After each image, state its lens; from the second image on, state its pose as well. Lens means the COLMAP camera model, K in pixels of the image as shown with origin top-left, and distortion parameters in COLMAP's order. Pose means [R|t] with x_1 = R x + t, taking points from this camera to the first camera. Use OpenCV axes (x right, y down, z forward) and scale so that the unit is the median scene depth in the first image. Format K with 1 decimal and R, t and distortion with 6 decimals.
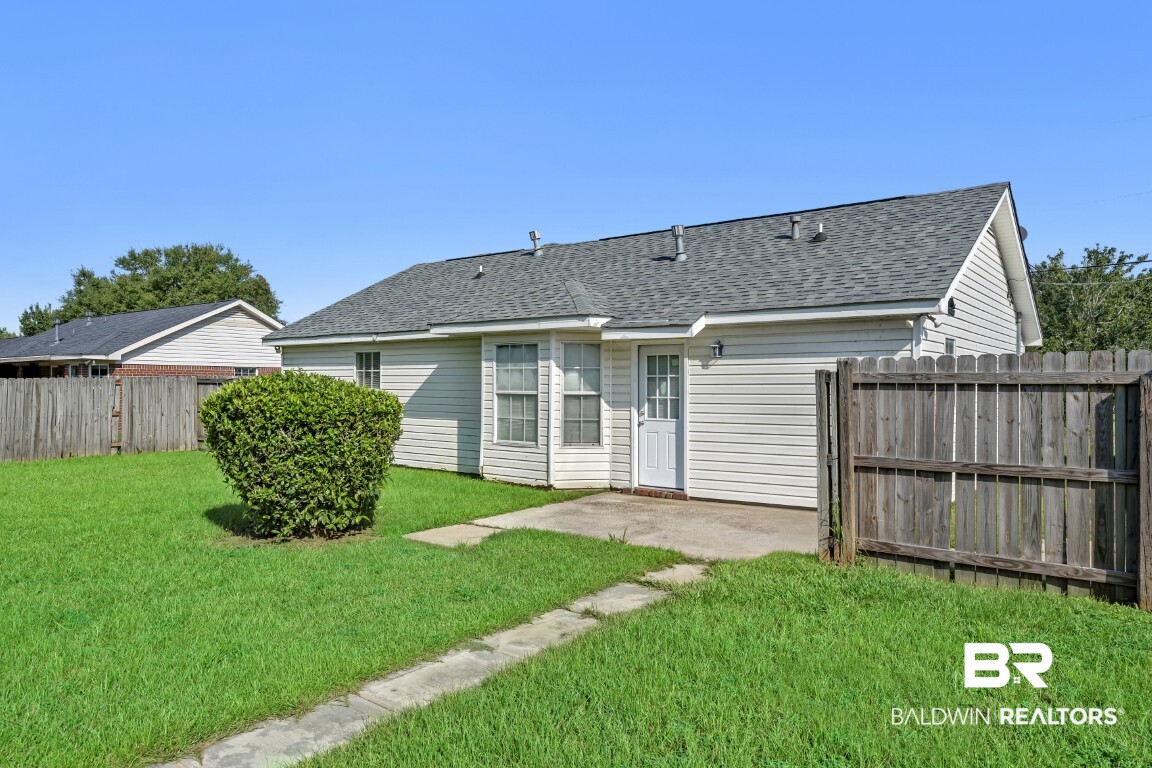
lens RADIAL K [[765.0, 0, 577.5], [0, 765.0, 380.1], [0, 0, 1]] dist [0.010300, -0.003027]
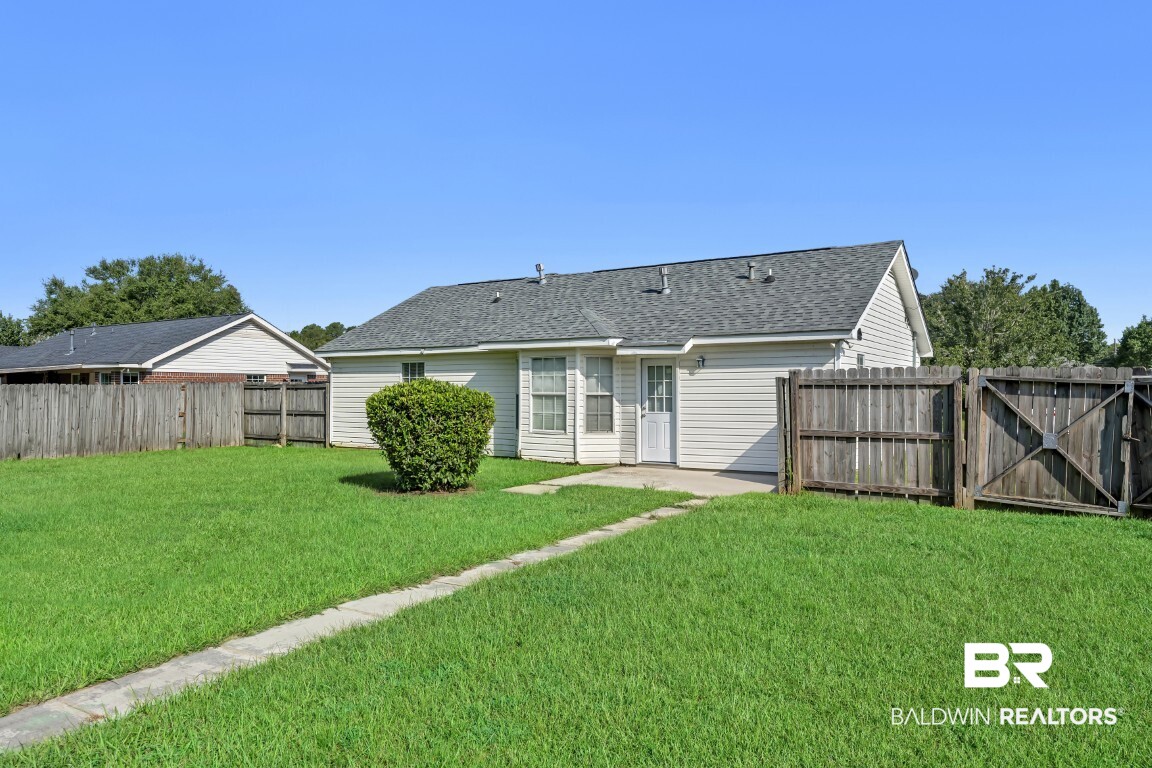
lens RADIAL K [[765.0, 0, 576.9], [0, 765.0, 380.6], [0, 0, 1]] dist [0.010300, -0.003027]
pose [[0.996786, -0.003356, 0.080040, -0.135346], [0.003828, 0.999976, -0.005749, 0.001239], [-0.080018, 0.006036, 0.996775, -0.329884]]
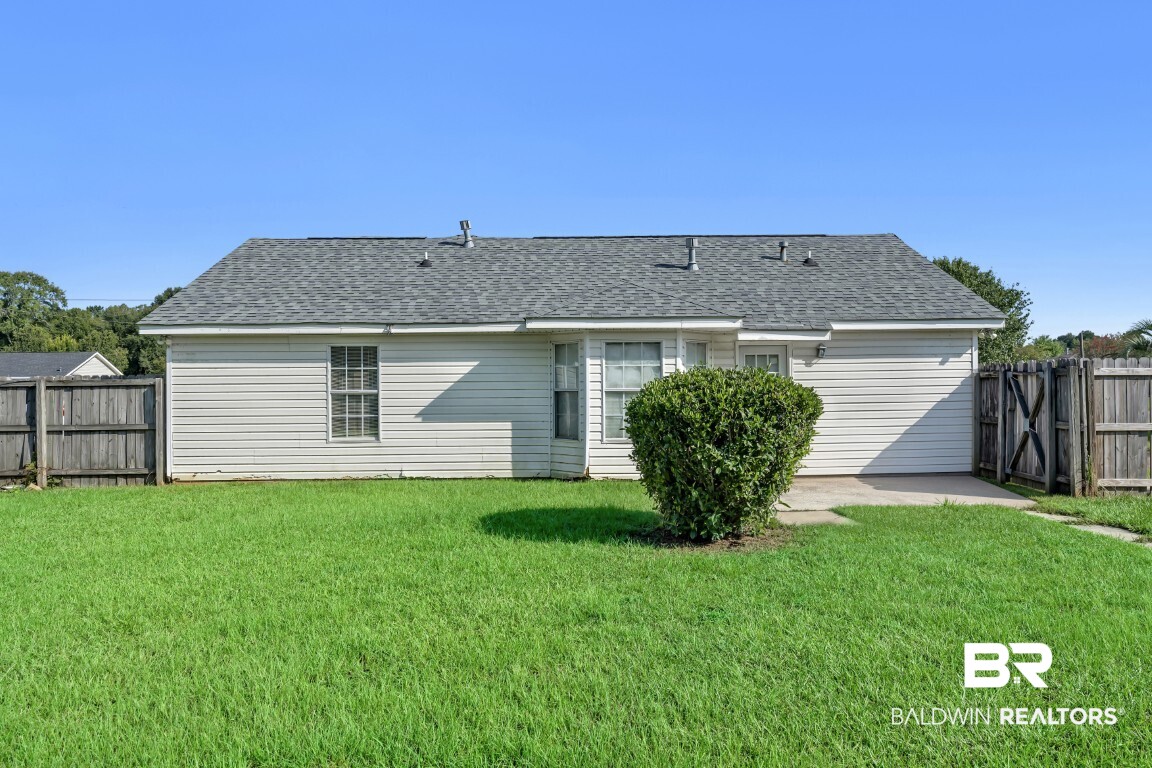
lens RADIAL K [[765.0, 0, 583.6], [0, 765.0, 389.1], [0, 0, 1]] dist [0.010300, -0.003027]
pose [[0.782020, -0.013685, 0.623103, -0.747392], [0.008157, 0.999898, 0.011723, 0.002887], [-0.623200, -0.004085, 0.782052, 0.250451]]
